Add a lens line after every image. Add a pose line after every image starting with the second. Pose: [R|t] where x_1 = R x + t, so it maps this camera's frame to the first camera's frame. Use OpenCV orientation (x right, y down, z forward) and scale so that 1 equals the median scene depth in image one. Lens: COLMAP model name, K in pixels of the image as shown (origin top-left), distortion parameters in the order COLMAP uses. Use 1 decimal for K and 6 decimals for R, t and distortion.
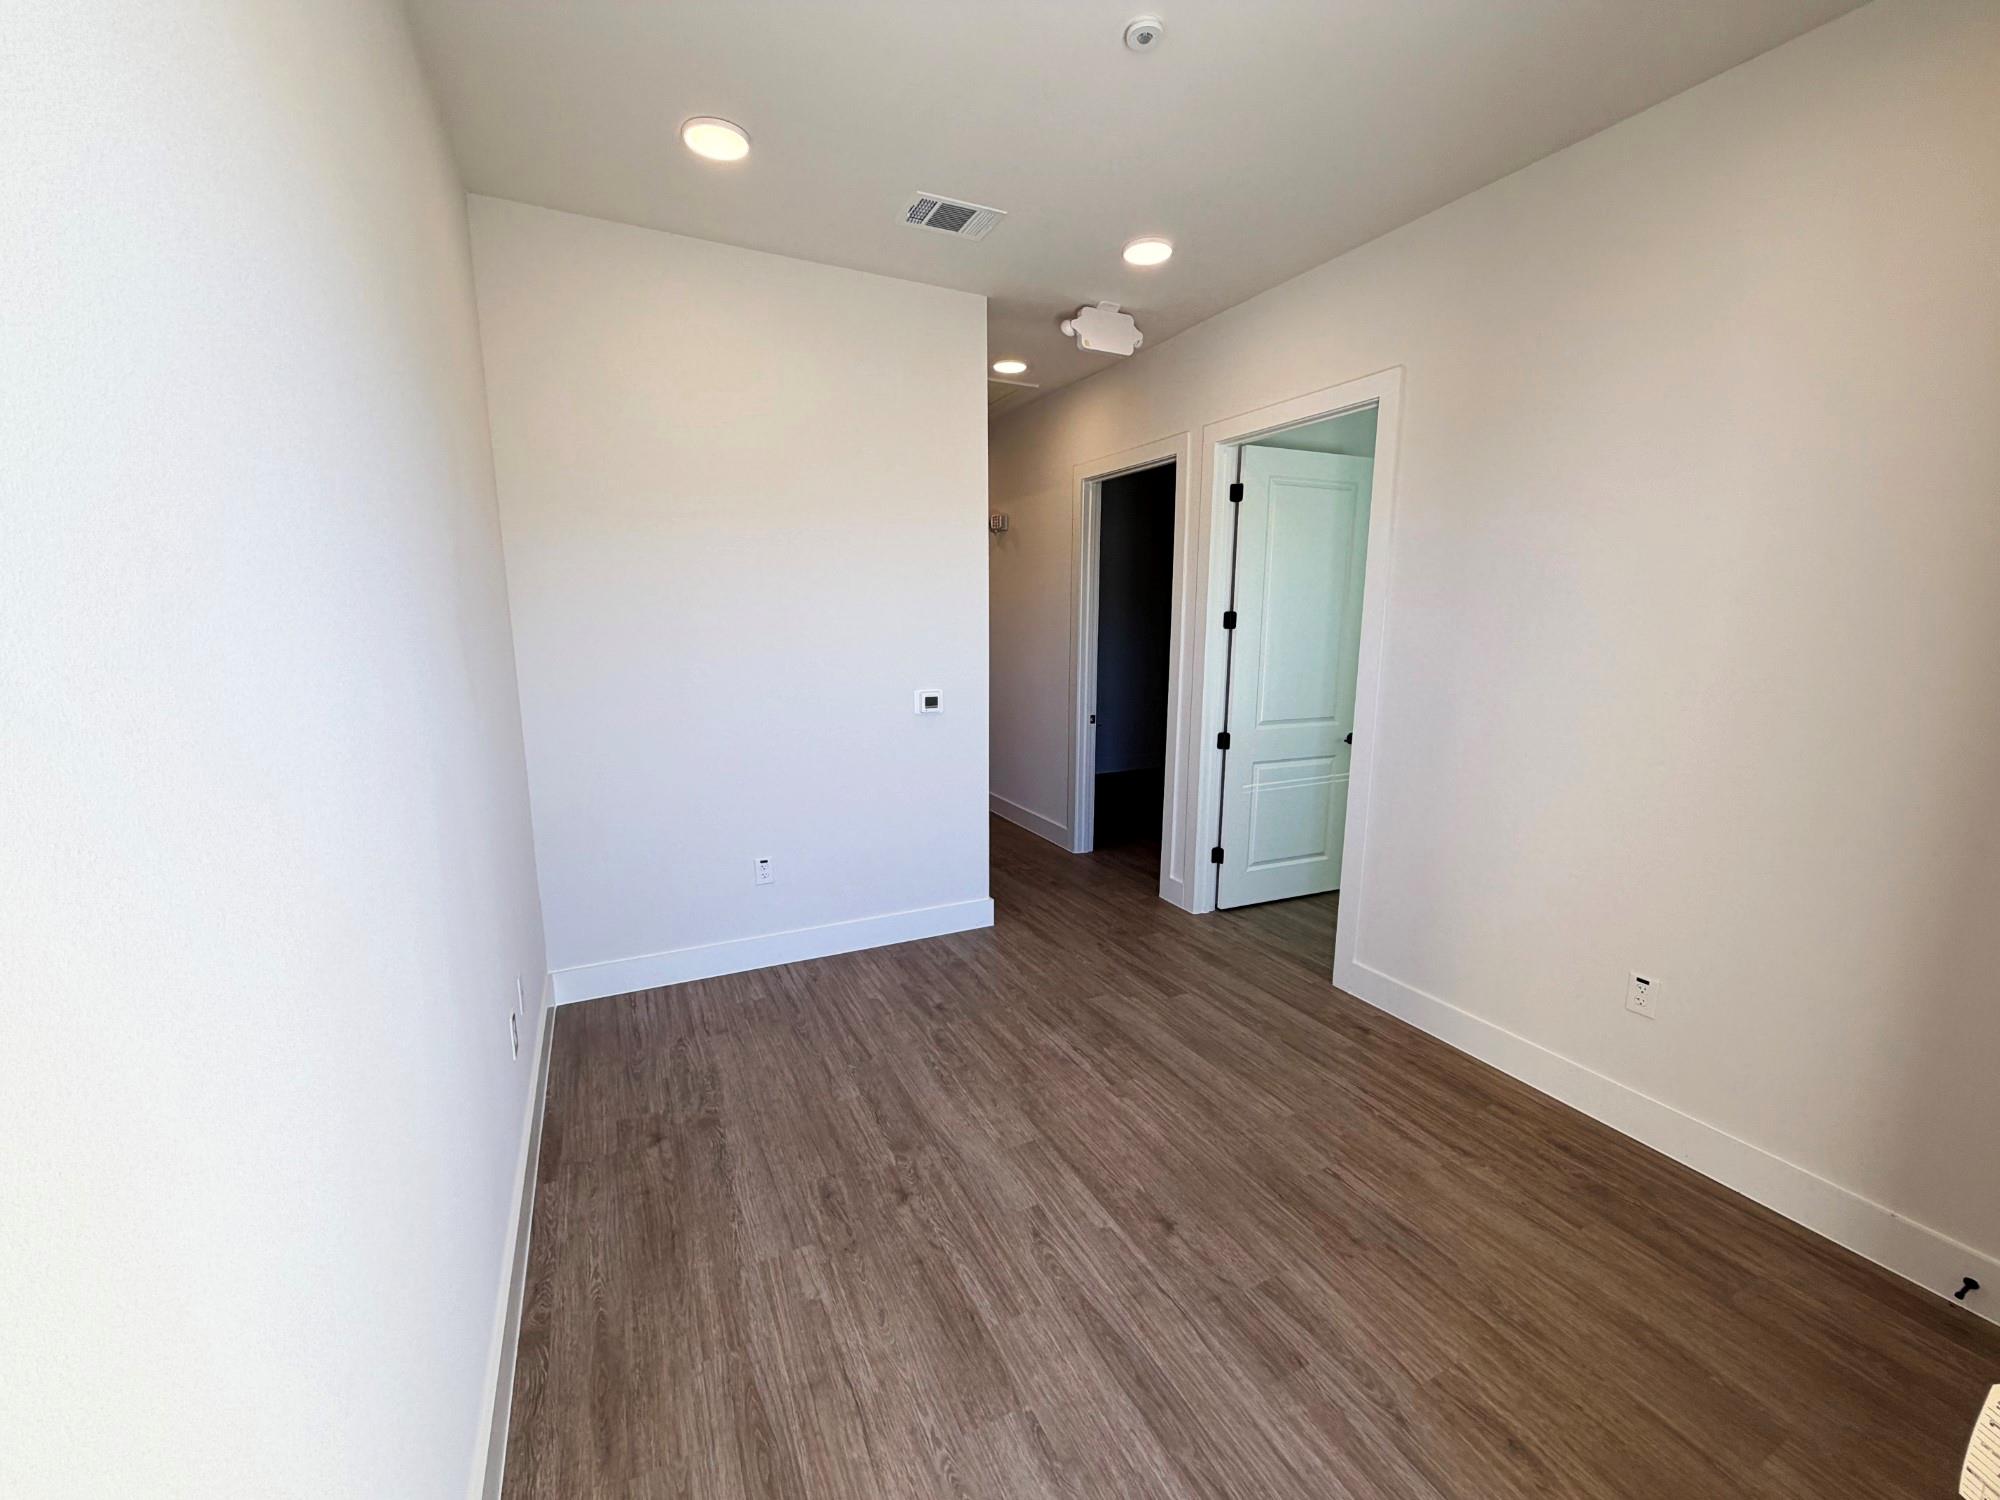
lens RADIAL K [[797.0, 0, 994.7], [0, 797.0, 752.5], [0, 0, 1]] dist [-0.000344, 0.000324]
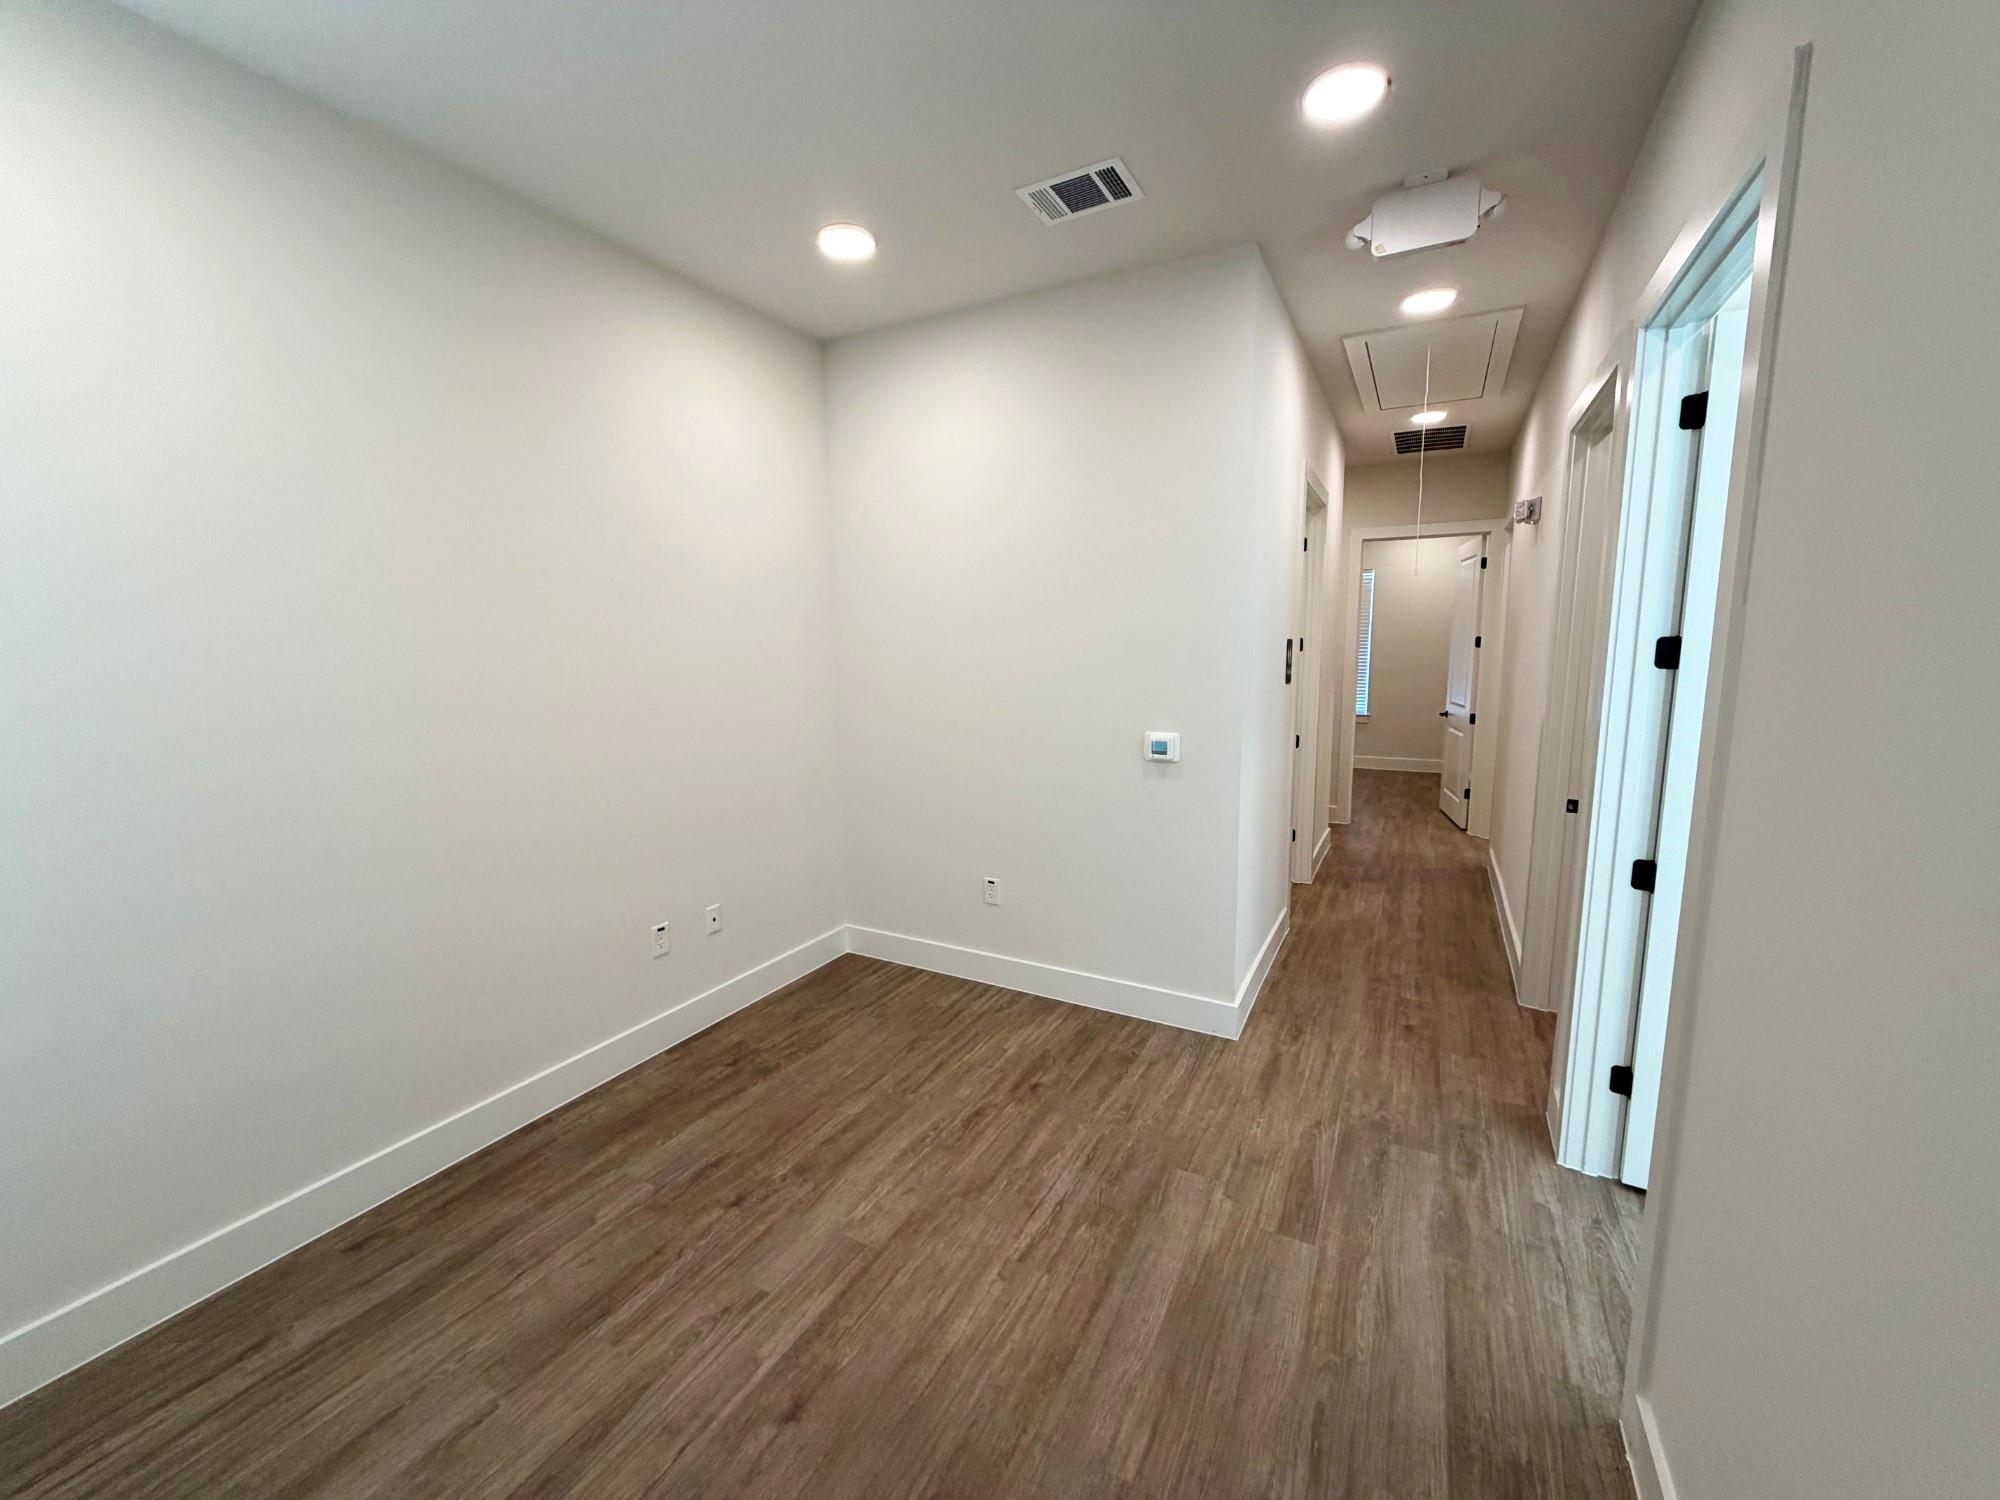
lens RADIAL K [[797.0, 0, 996.2], [0, 797.0, 753.4], [0, 0, 1]] dist [-0.000344, 0.000324]
pose [[0.580013, 0.106881, -0.807565, 0.786389], [-0.130084, 0.990786, 0.037701, -0.102514], [0.804154, 0.083184, 0.588572, 0.554674]]
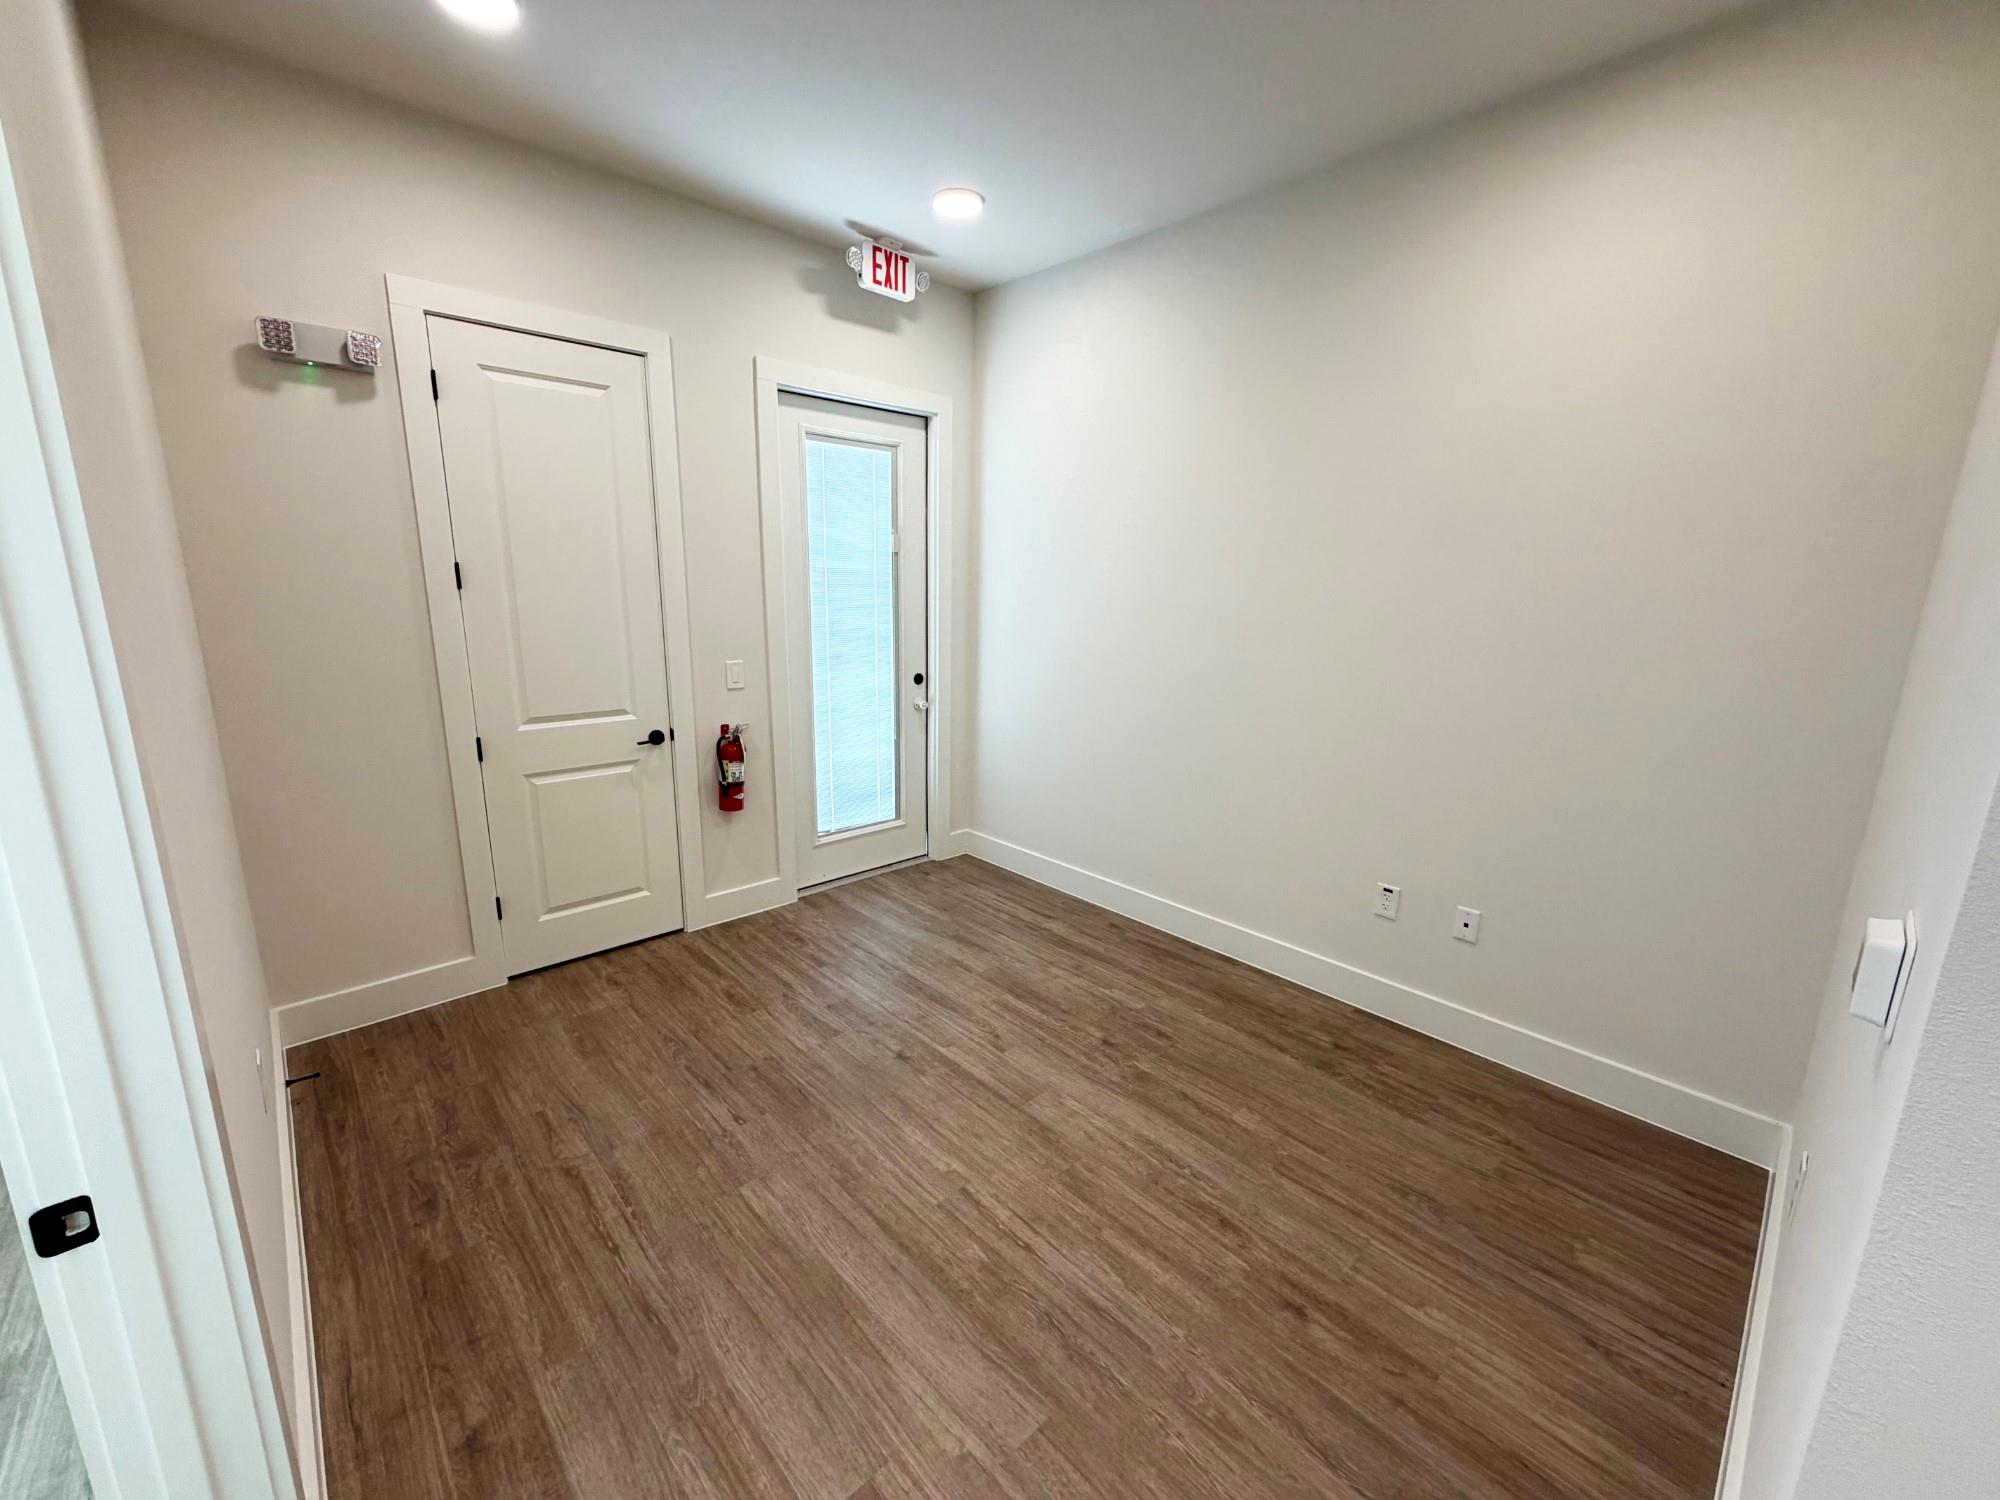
lens RADIAL K [[797.0, 0, 995.8], [0, 797.0, 751.5], [0, 0, 1]] dist [-0.000344, 0.000324]
pose [[-0.957400, 0.040101, -0.285967, 0.361597], [-0.070801, 0.927484, 0.367098, -0.295956], [0.279950, 0.371707, -0.885134, 1.726713]]
